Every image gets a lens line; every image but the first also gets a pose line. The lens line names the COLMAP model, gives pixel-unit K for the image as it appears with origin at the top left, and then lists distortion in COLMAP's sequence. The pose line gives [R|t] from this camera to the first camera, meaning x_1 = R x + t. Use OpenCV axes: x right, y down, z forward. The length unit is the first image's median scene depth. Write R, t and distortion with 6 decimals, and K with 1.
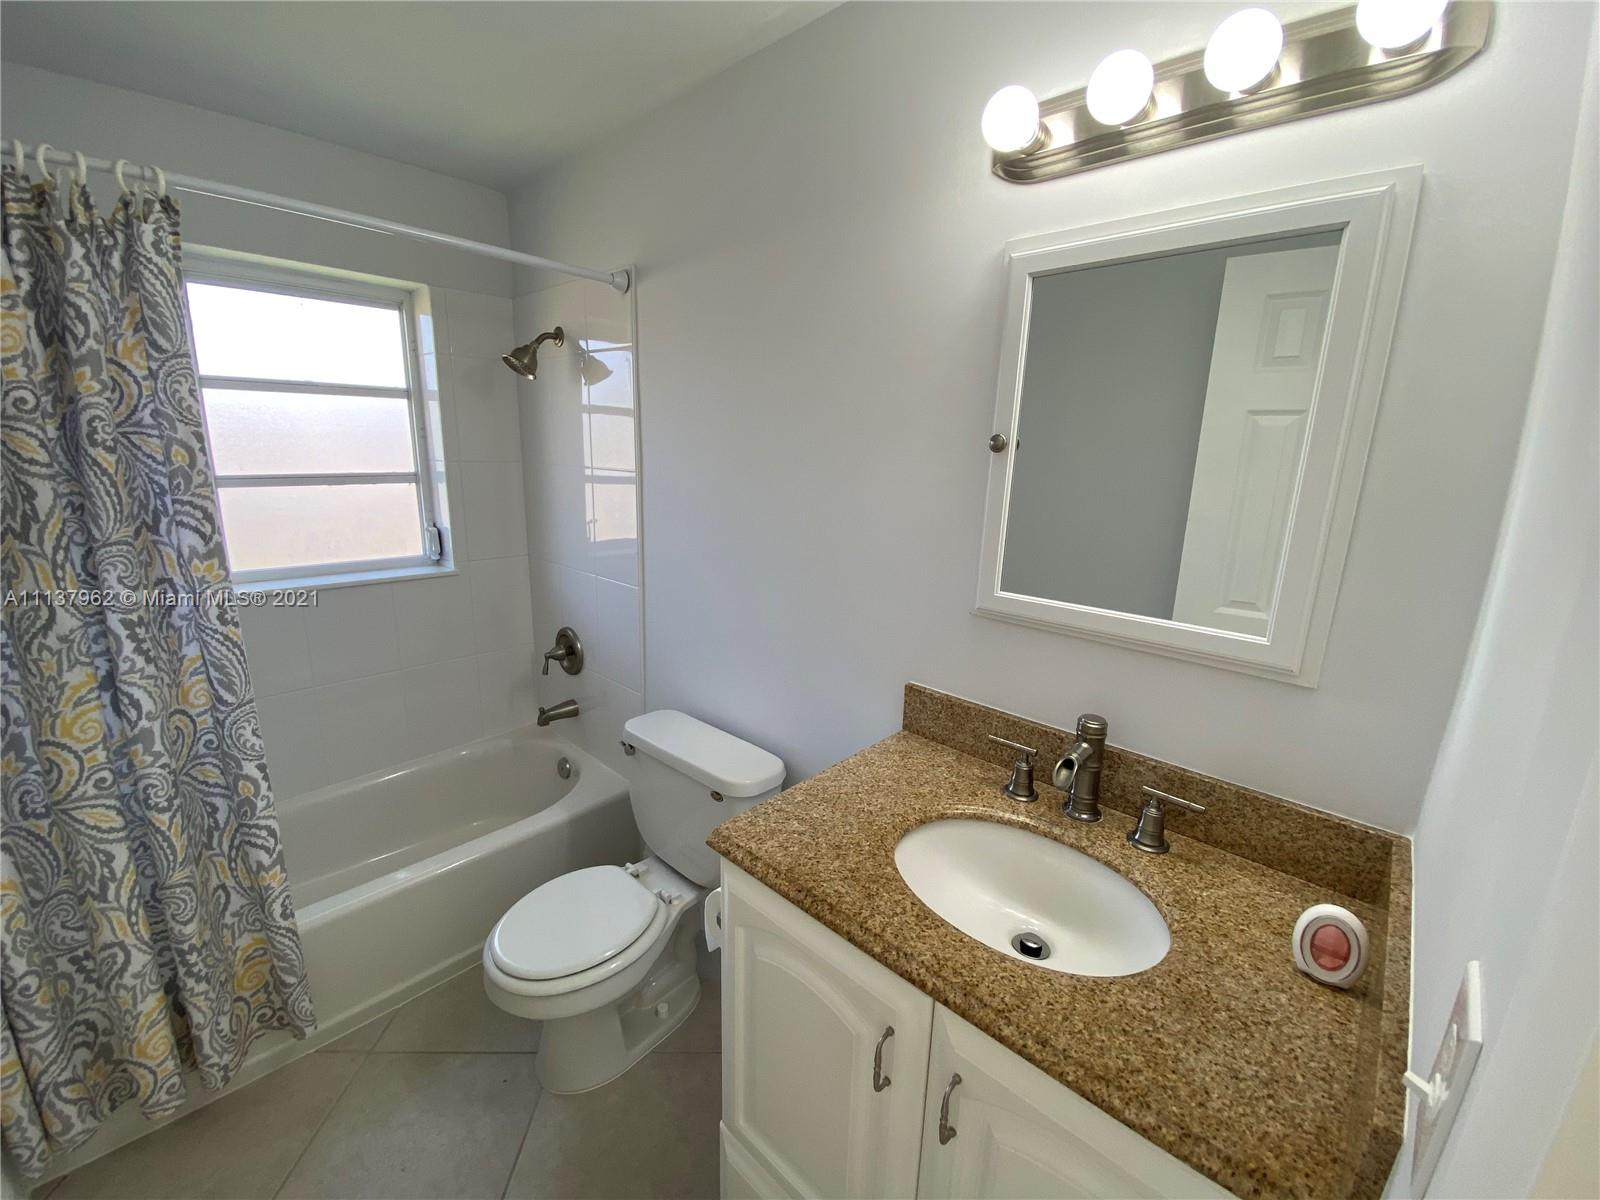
lens RADIAL K [[649.9, 0, 800.0], [0, 649.9, 600.0], [0, 0, 1]] dist [0.012189, -0.000252]
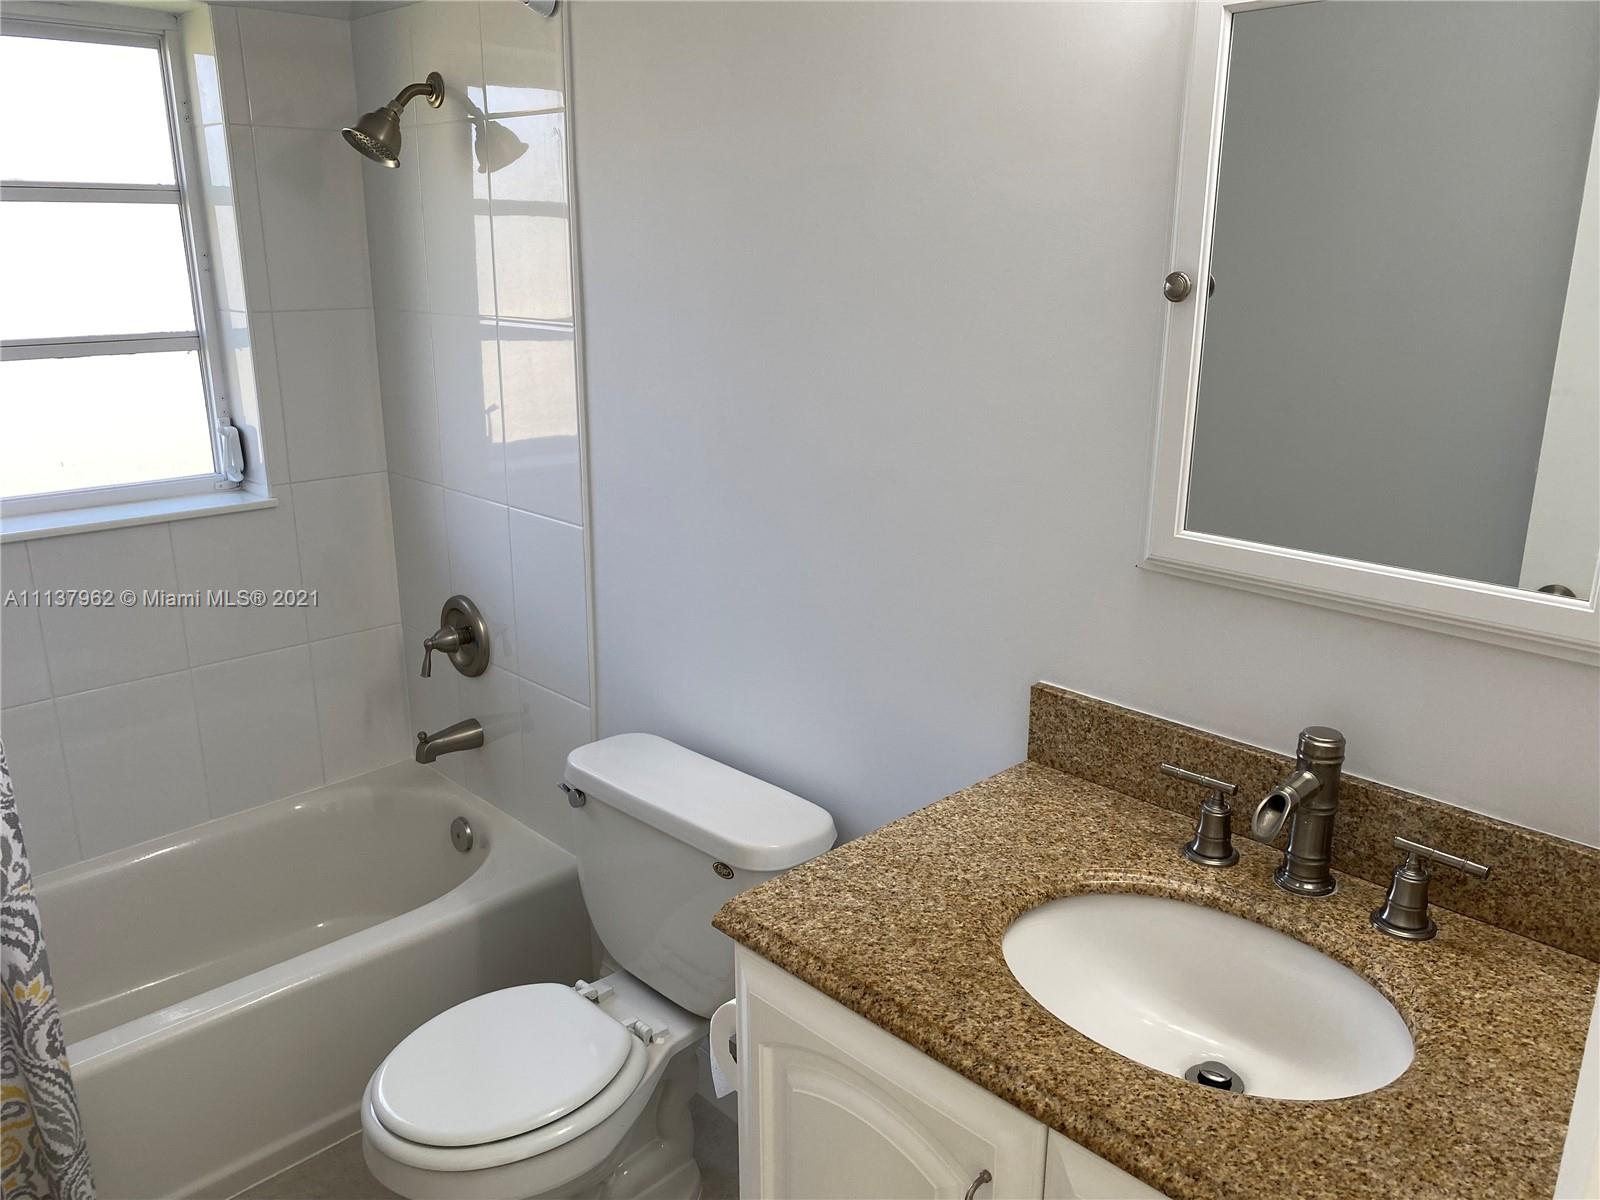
lens RADIAL K [[1223.1, 0, 800.0], [0, 1223.1, 600.0], [0, 0, 1]] dist [0.101694, 0.002508]
pose [[0.998448, -0.009193, -0.054933, 0.013012], [0.011864, 0.998753, 0.048496, -0.008790], [0.054419, -0.049072, 0.997312, -0.187813]]
